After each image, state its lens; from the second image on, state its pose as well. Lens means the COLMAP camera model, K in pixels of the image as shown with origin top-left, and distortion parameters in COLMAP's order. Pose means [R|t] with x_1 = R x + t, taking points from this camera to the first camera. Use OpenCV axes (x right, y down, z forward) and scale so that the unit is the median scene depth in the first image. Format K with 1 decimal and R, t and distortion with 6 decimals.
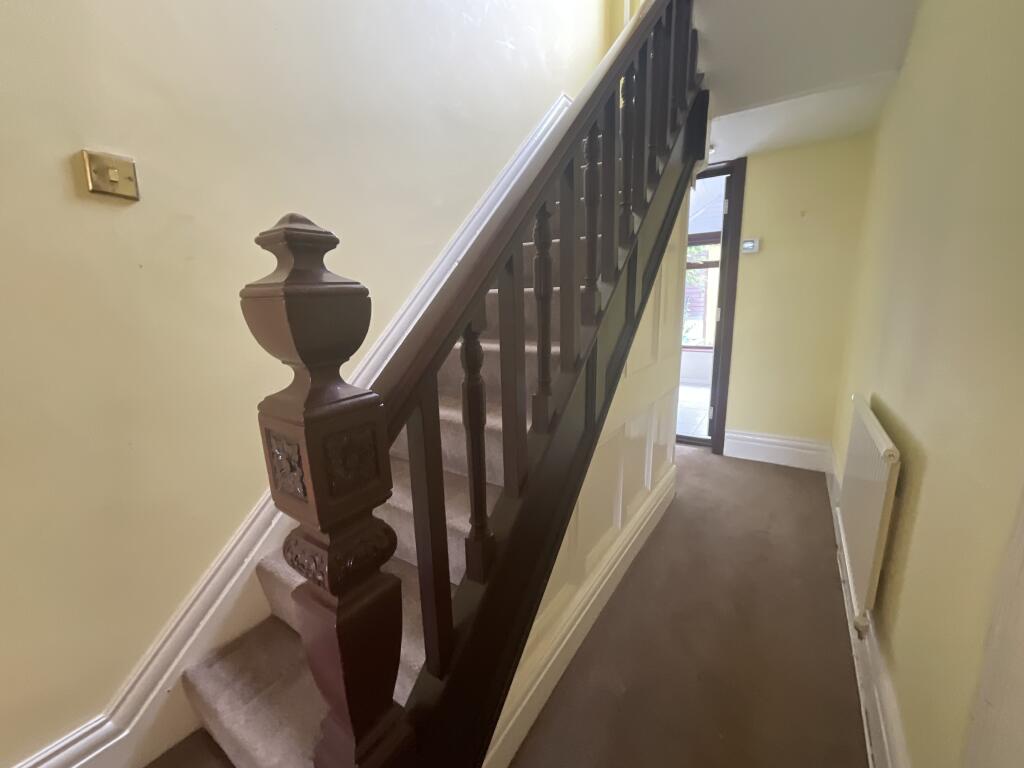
lens RADIAL K [[415.1, 0, 512.7], [0, 415.1, 383.4], [0, 0, 1]] dist [0.001875, 0.000555]
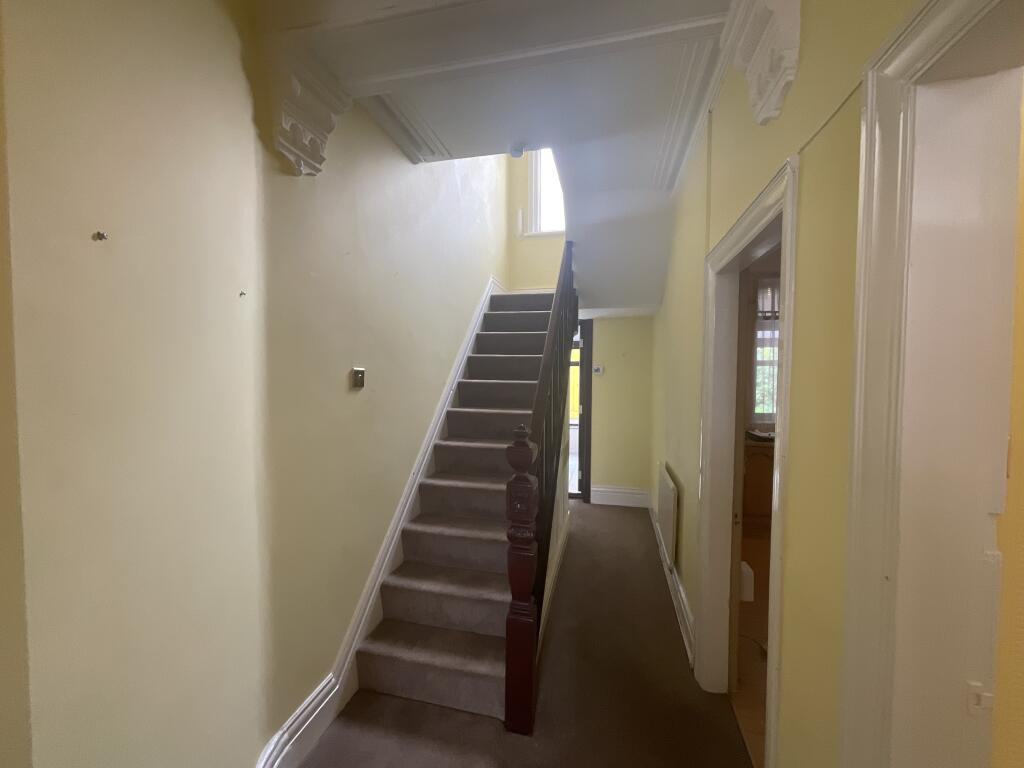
lens RADIAL K [[415.1, 0, 510.8], [0, 415.1, 381.9], [0, 0, 1]] dist [0.001875, 0.000555]
pose [[0.936946, 0.018848, 0.348966, -0.365925], [0.038549, 0.986877, -0.156802, -0.044426], [-0.347342, 0.160368, 0.923924, -0.441135]]
